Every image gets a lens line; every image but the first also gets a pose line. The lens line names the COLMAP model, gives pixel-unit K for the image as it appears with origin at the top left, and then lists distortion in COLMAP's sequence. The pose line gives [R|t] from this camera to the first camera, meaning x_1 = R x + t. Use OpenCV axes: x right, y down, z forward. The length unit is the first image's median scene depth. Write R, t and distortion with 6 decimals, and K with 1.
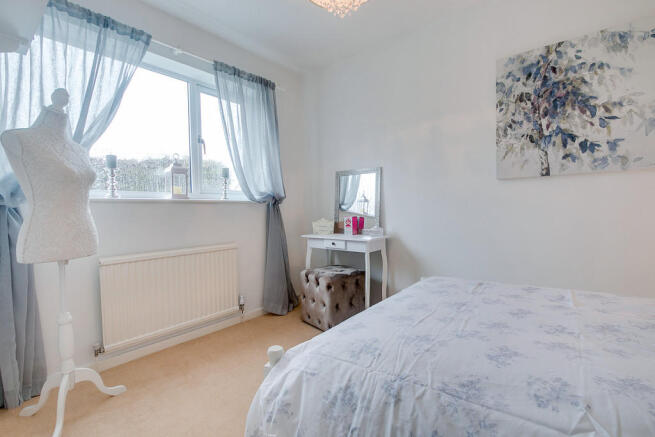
lens RADIAL K [[309.1, 0, 327.3], [0, 309.1, 216.5], [0, 0, 1]] dist [-0.001368, 0.000521]
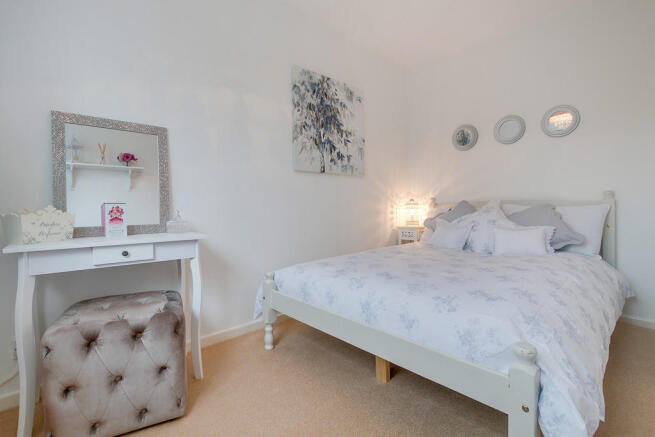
lens RADIAL K [[309.1, 0, 327.3], [0, 309.1, 216.5], [0, 0, 1]] dist [-0.001368, 0.000521]
pose [[0.130297, -0.001764, 0.991473, -0.603004], [0.050145, 0.998730, -0.004813, 0.063853], [-0.990206, 0.050345, 0.130220, 0.824779]]
